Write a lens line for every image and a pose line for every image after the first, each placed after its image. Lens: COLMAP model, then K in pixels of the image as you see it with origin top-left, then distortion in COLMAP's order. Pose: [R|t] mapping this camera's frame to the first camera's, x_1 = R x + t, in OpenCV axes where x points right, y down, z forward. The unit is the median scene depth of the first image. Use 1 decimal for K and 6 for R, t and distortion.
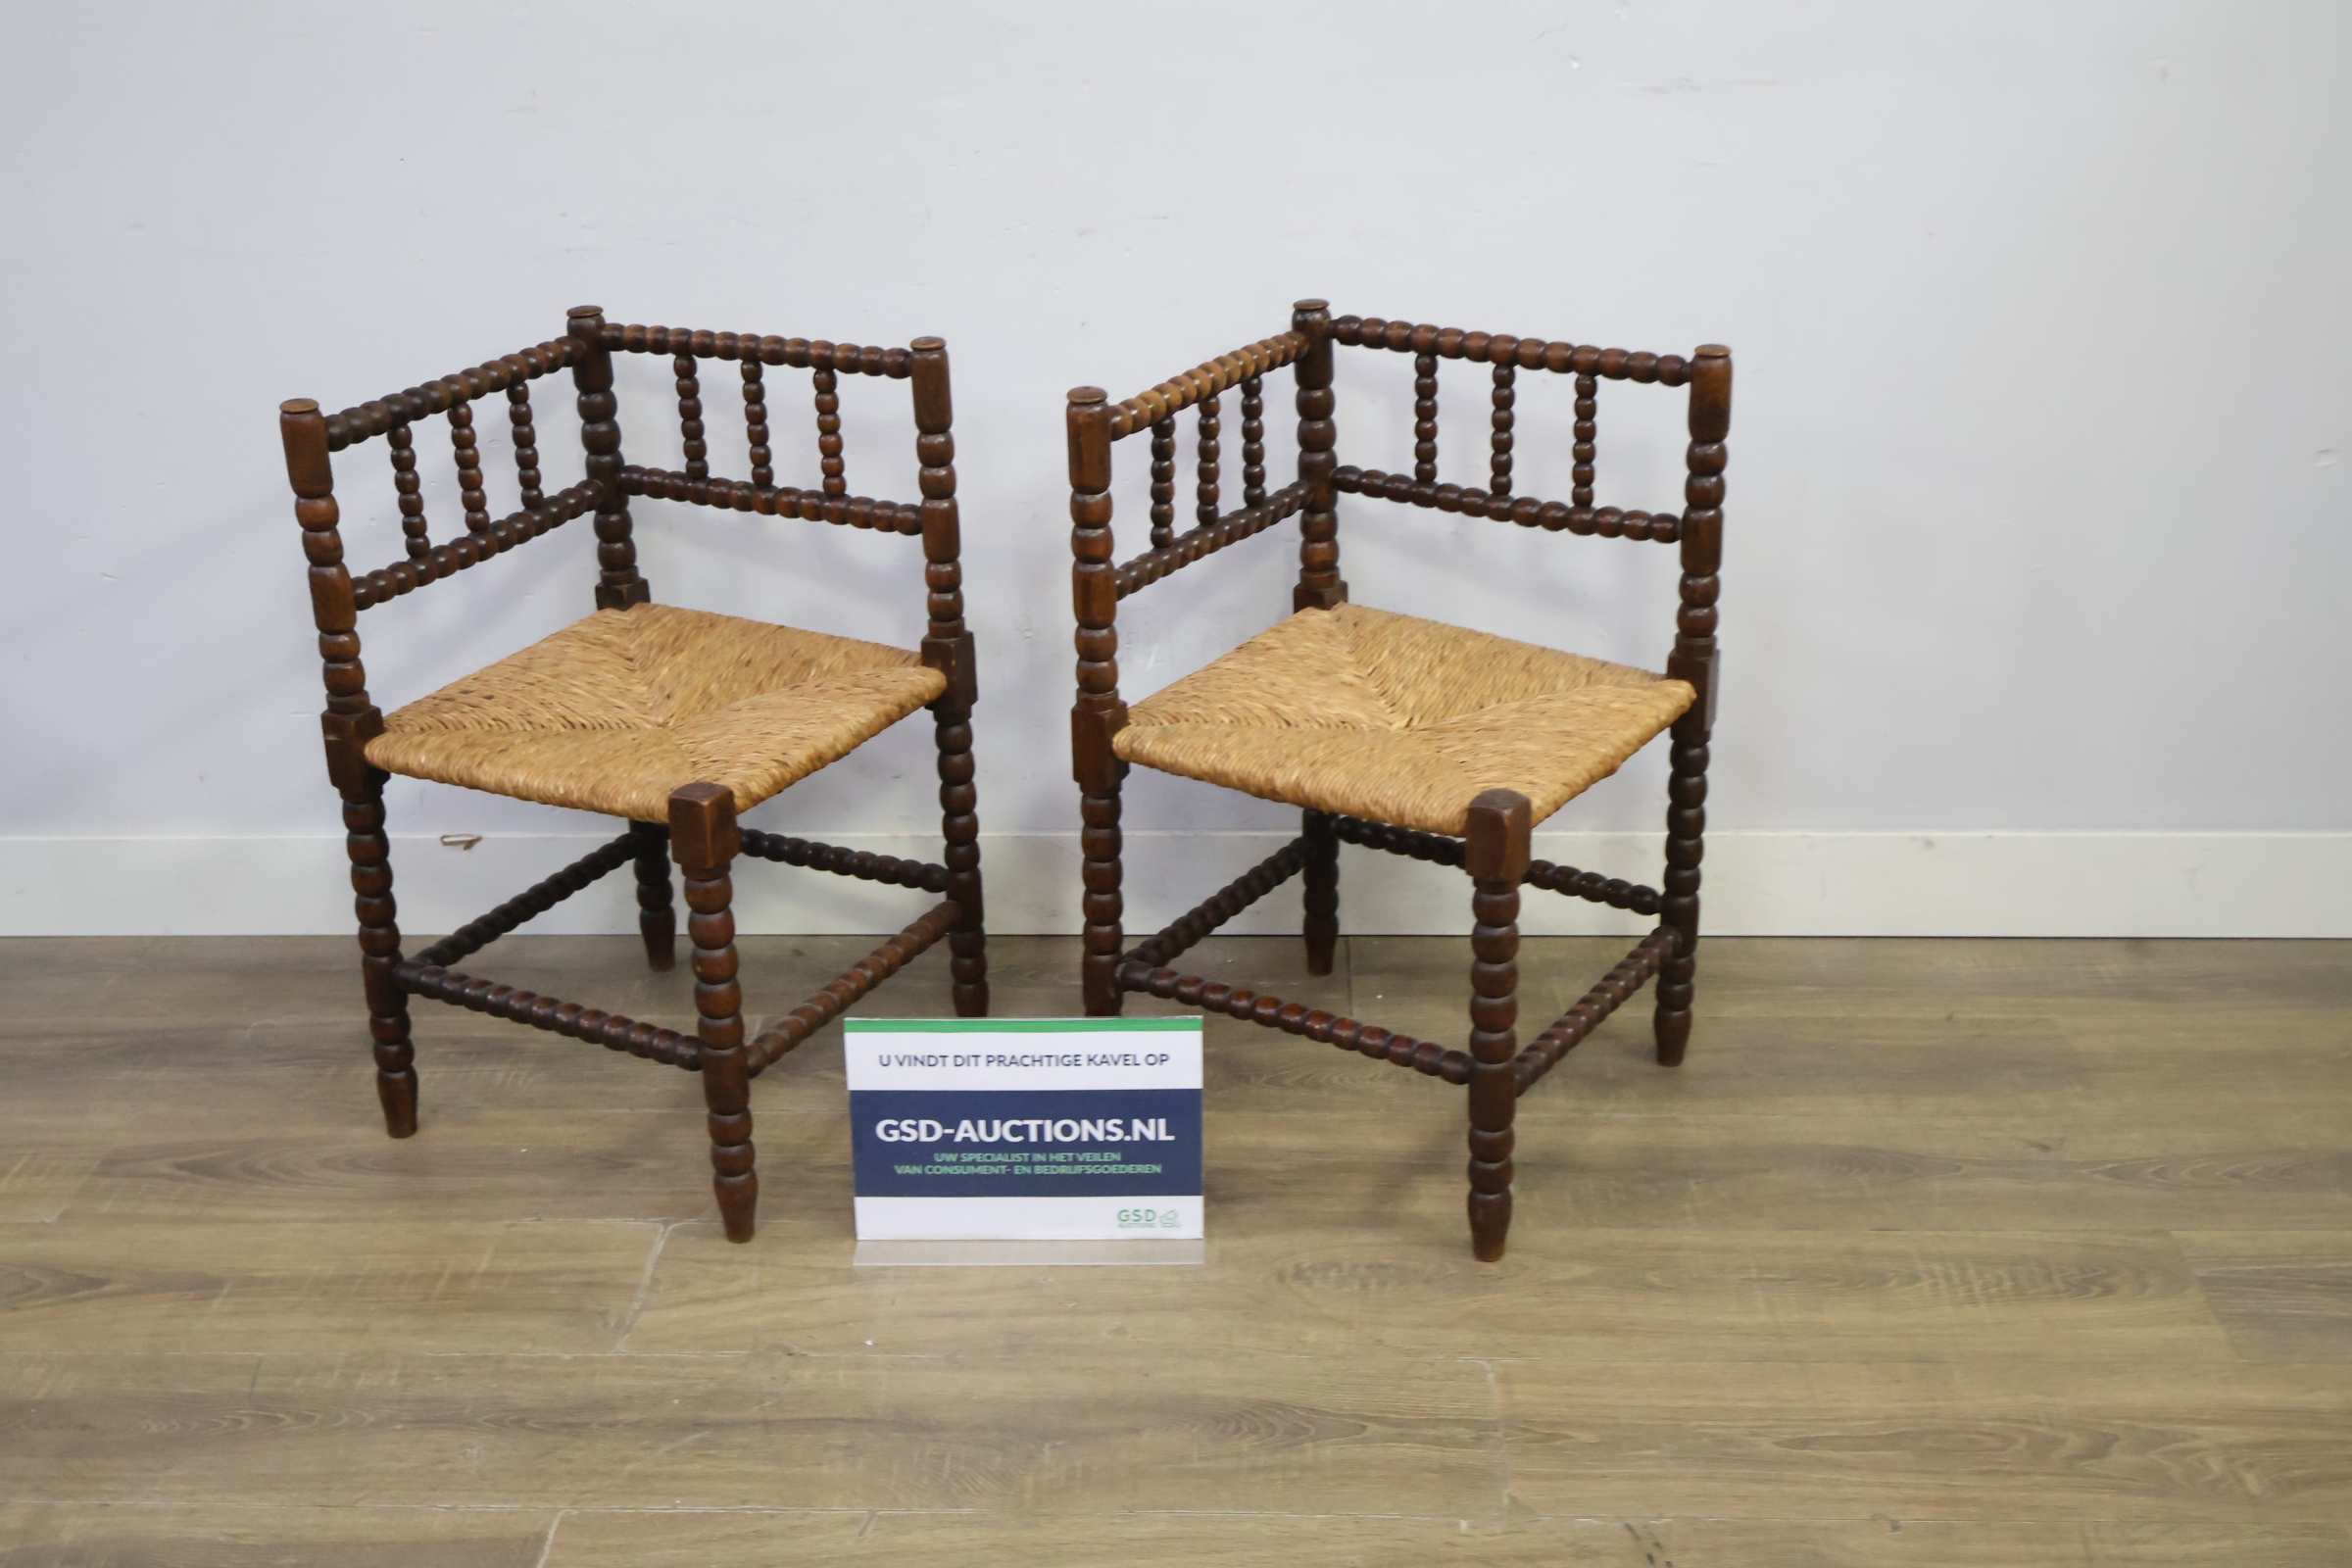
lens RADIAL K [[2572.1, 0, 1177.6], [0, 2572.1, 799.2], [0, 0, 1]] dist [-0.002443, 0.000000]
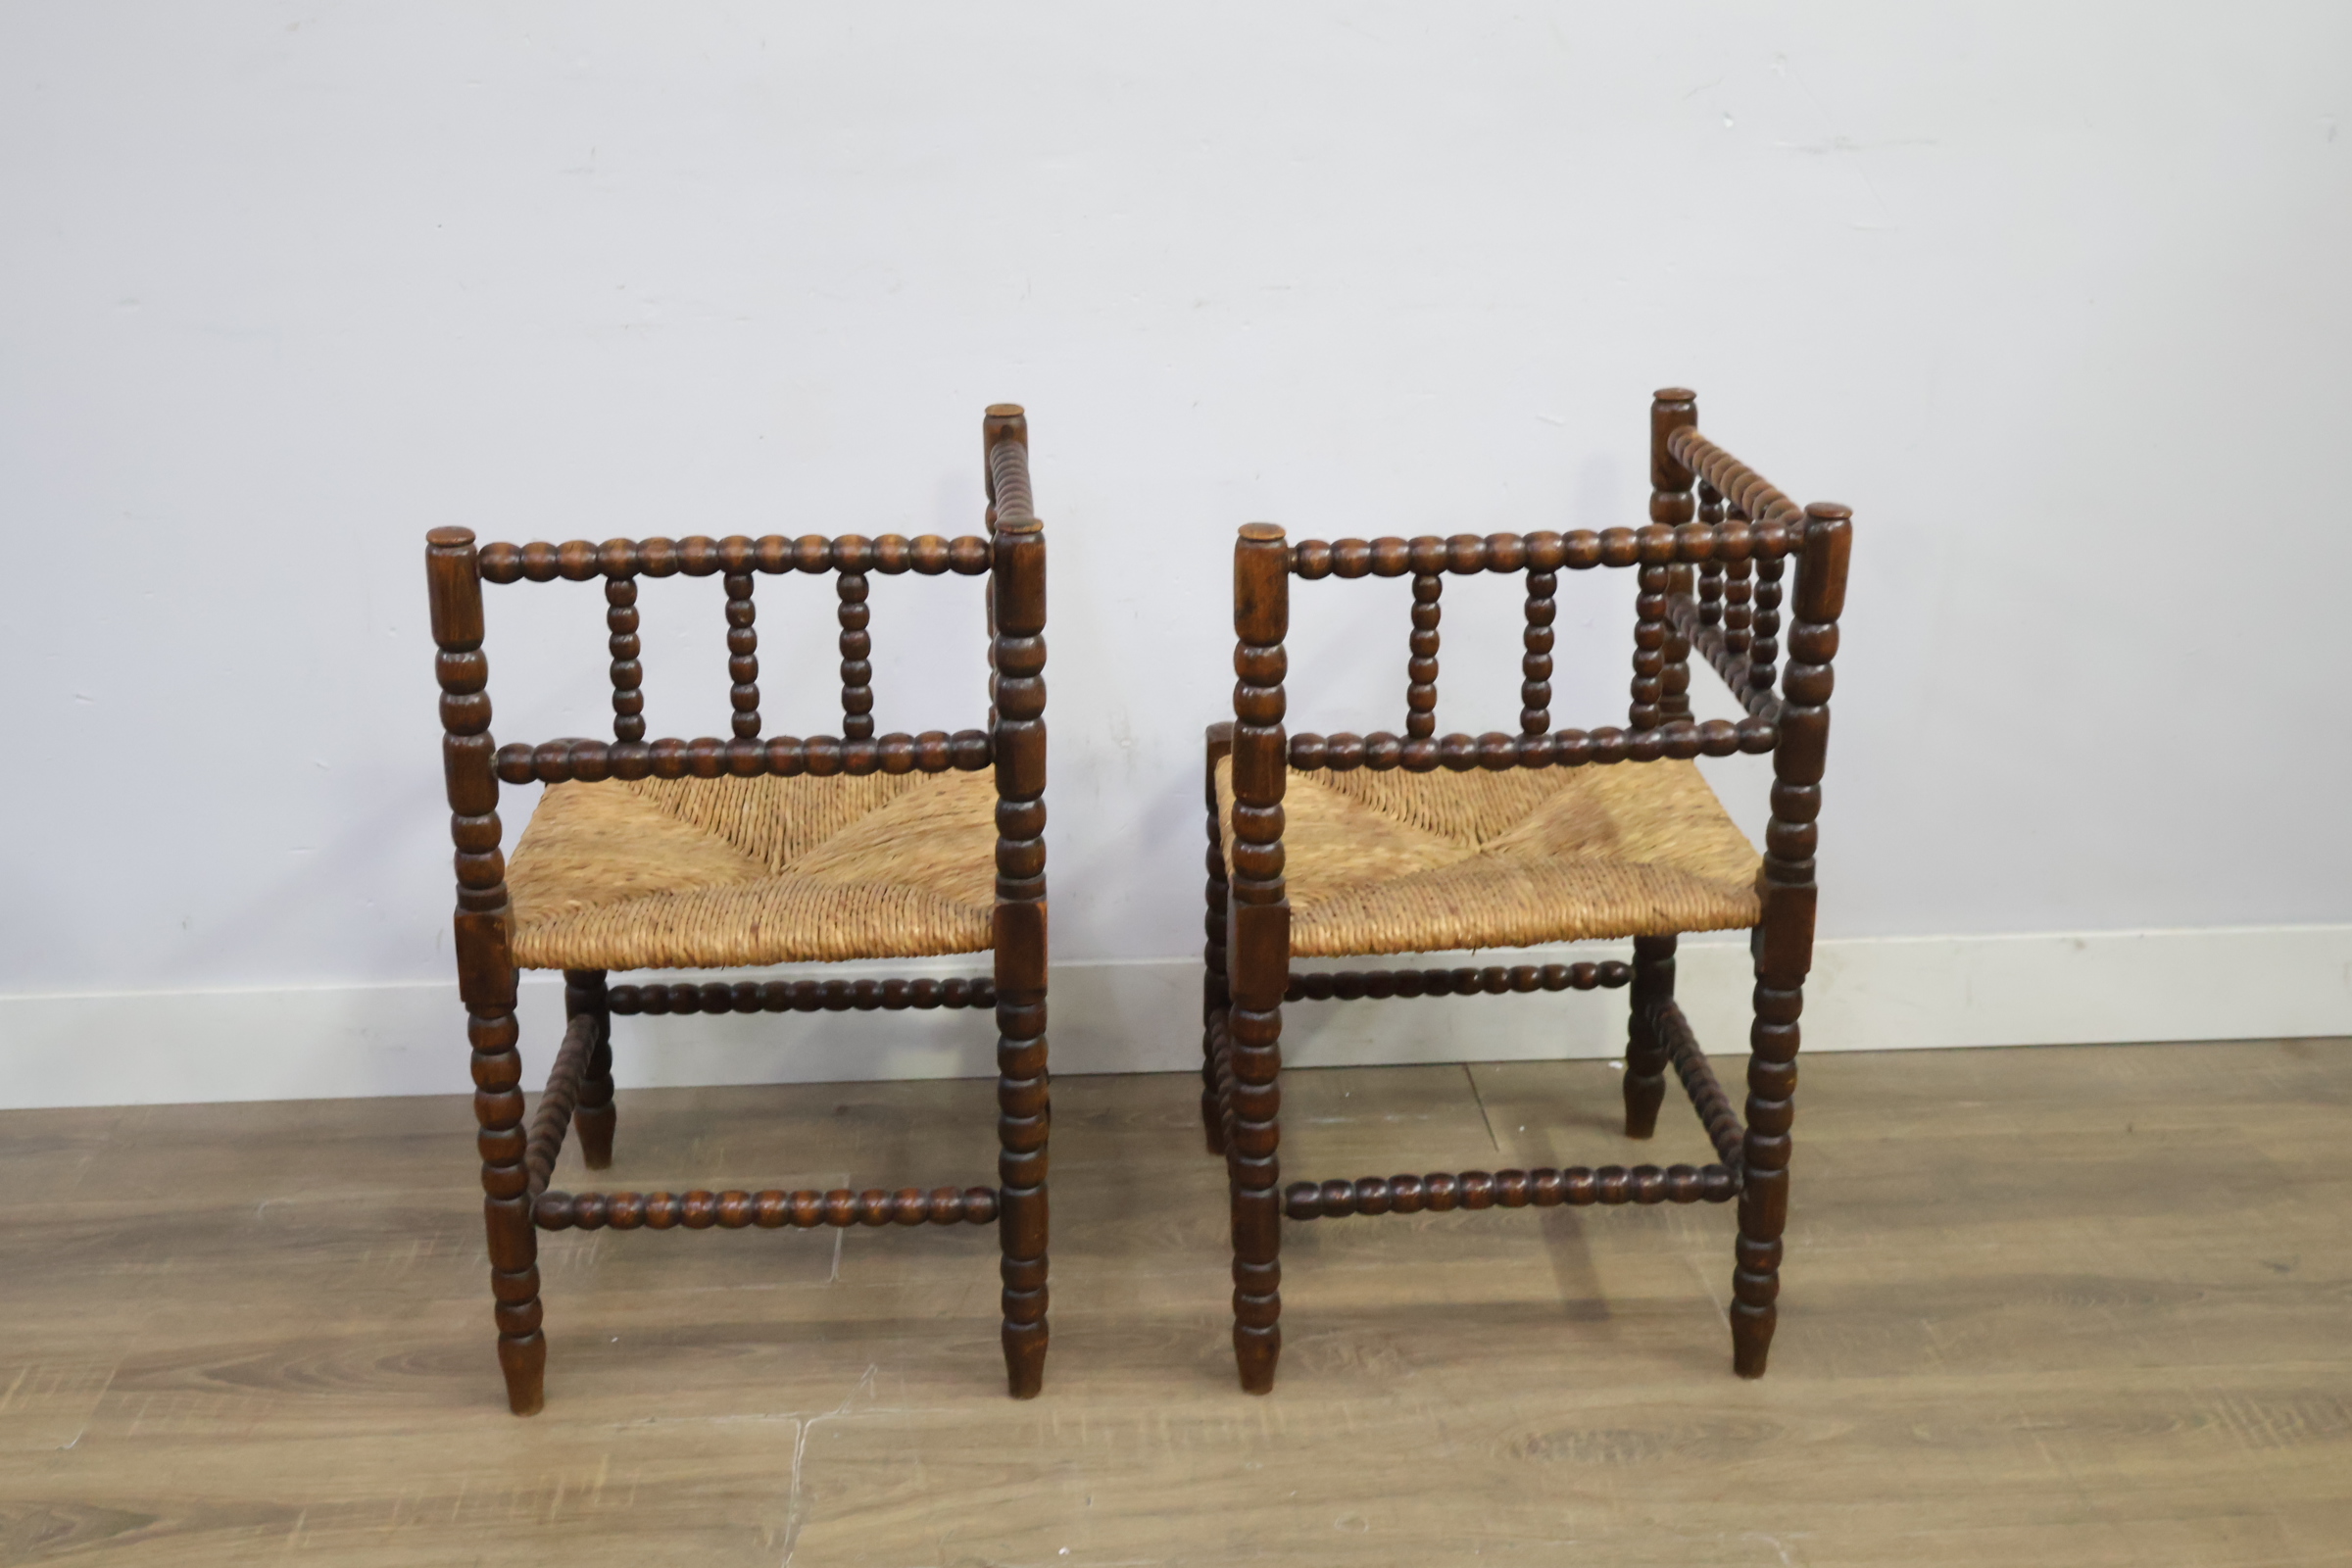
lens RADIAL K [[2572.1, 0, 1168.2], [0, 2572.1, 793.5], [0, 0, 1]] dist [-0.002443, 0.000000]
pose [[0.995422, -0.022605, 0.092861, -0.157643], [0.027158, 0.998475, -0.048066, -0.002388], [-0.091633, 0.050368, 0.994518, 0.110676]]
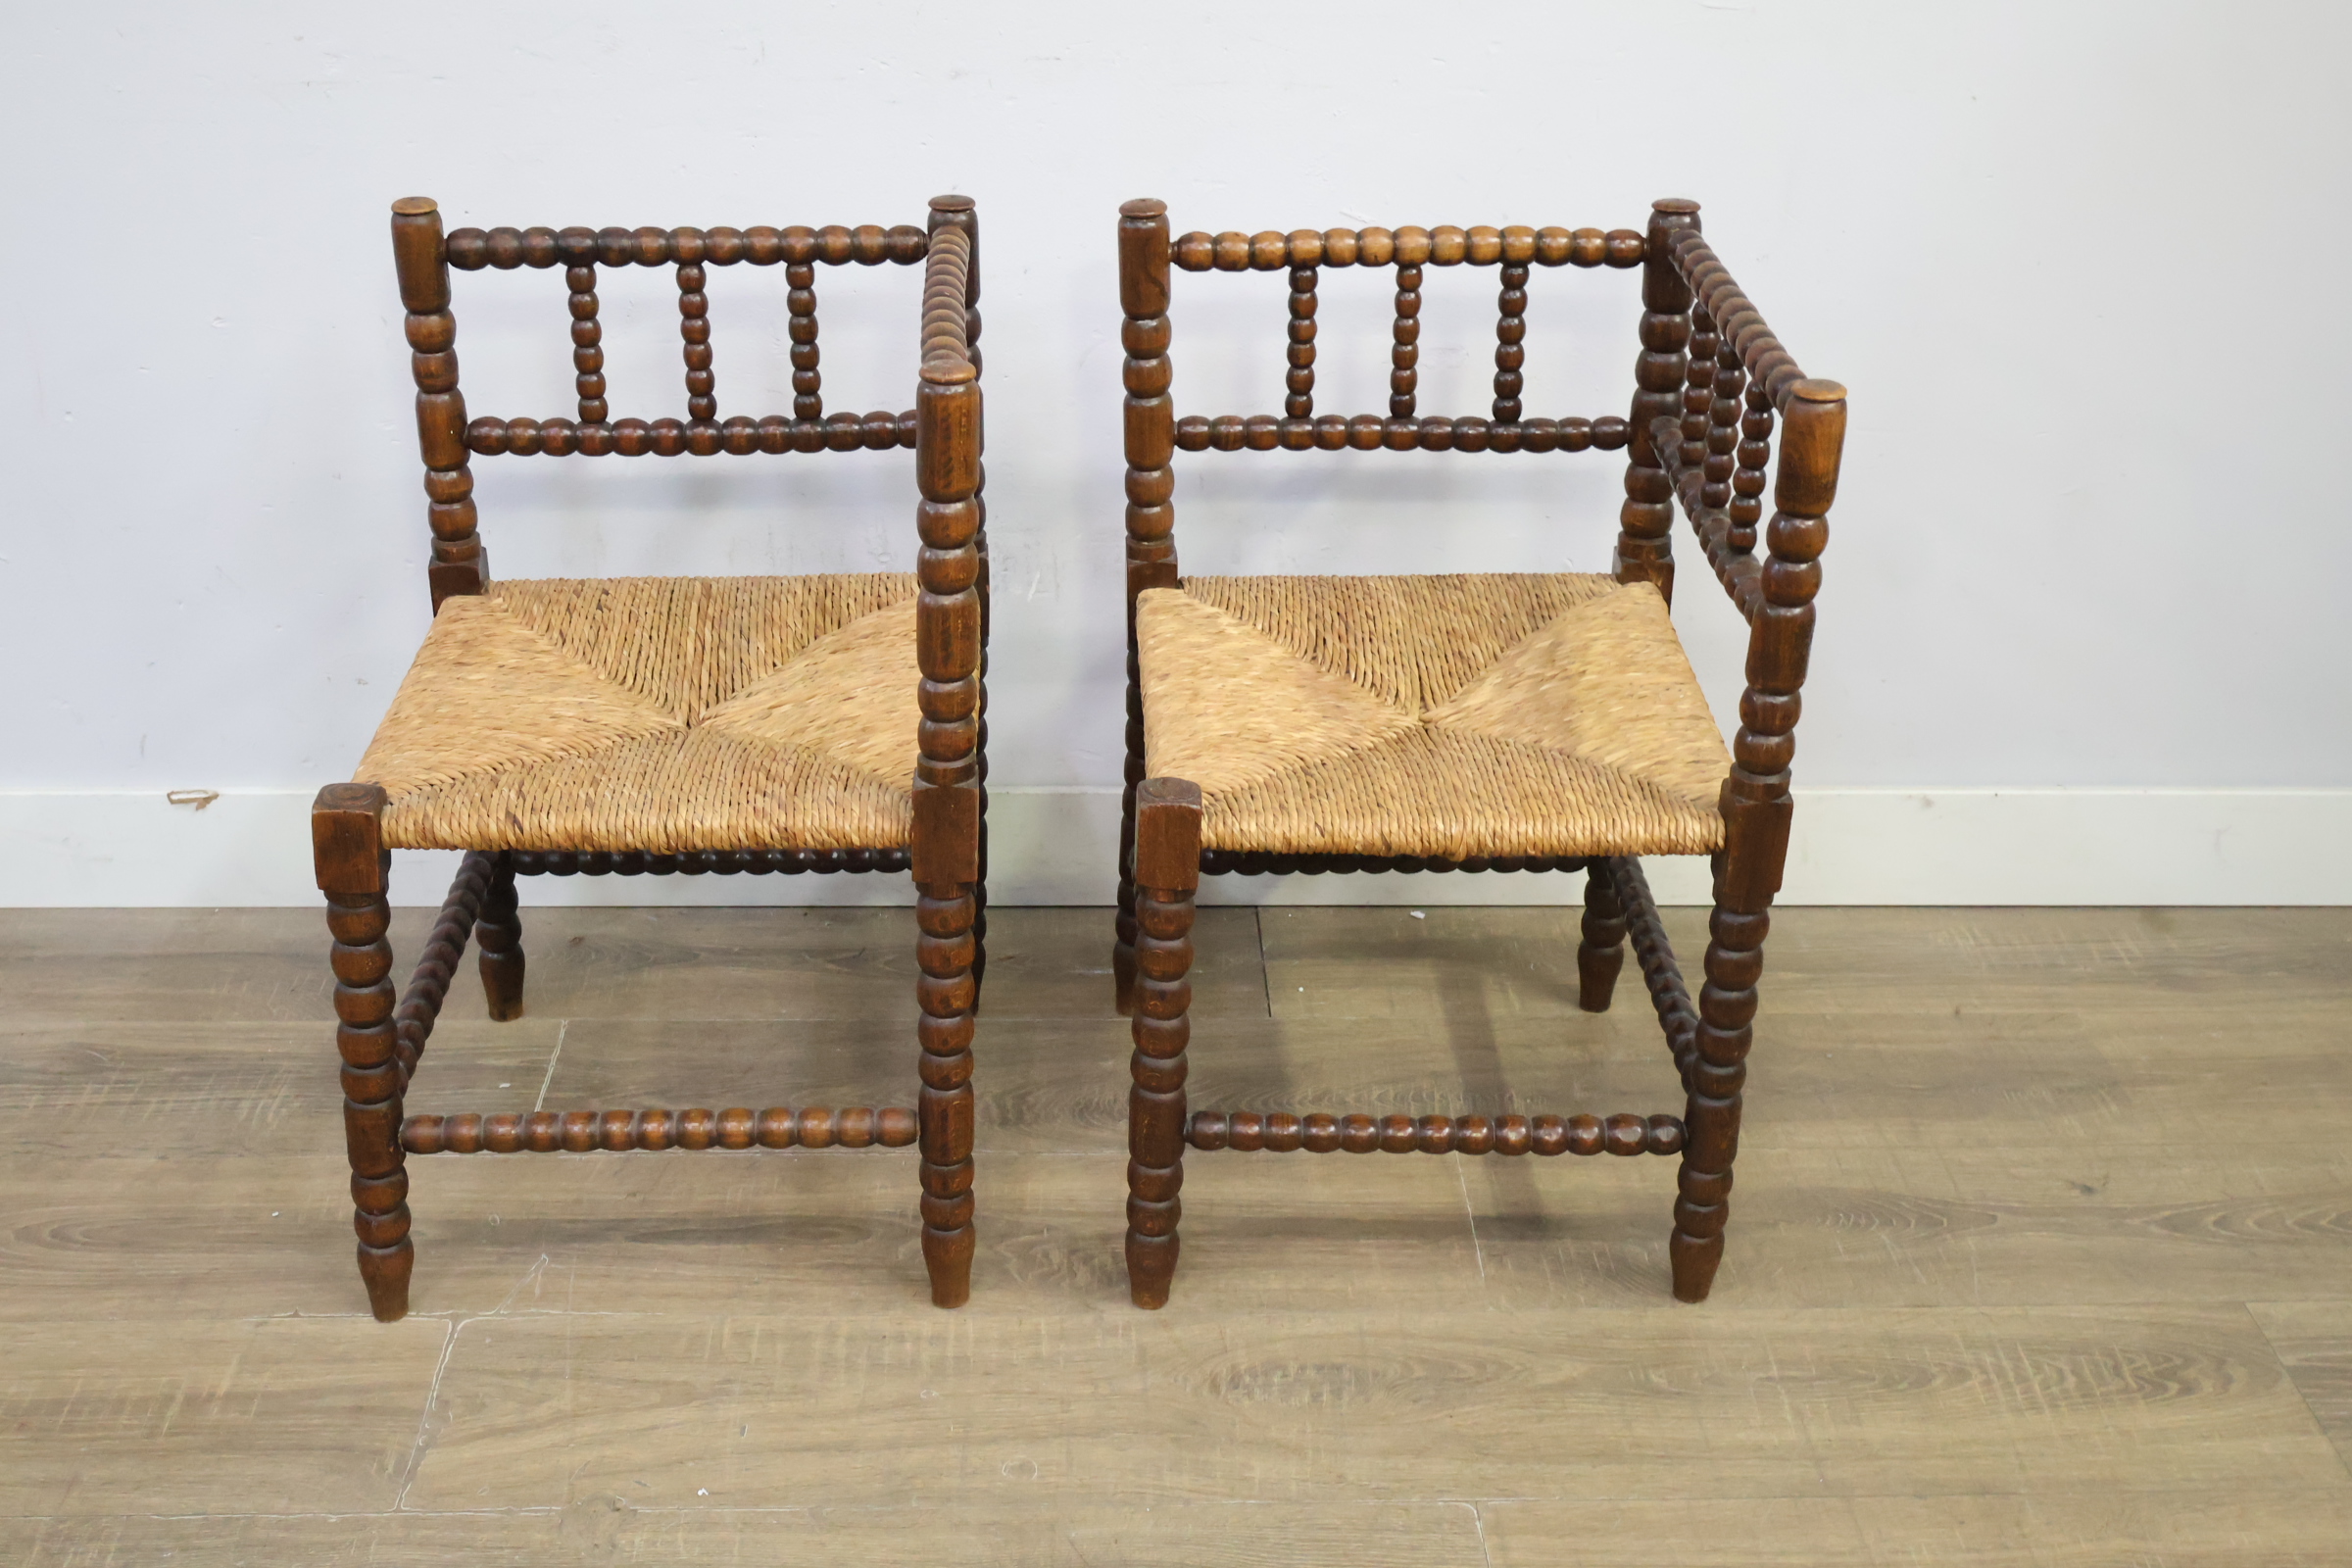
lens RADIAL K [[2572.1, 0, 1169.5], [0, 2572.1, 776.0], [0, 0, 1]] dist [-0.002443, 0.000000]
pose [[0.996882, -0.002262, 0.078869, -0.038995], [-0.004307, 0.996538, 0.083026, -0.077901], [-0.078784, -0.083107, 0.993422, 0.195989]]
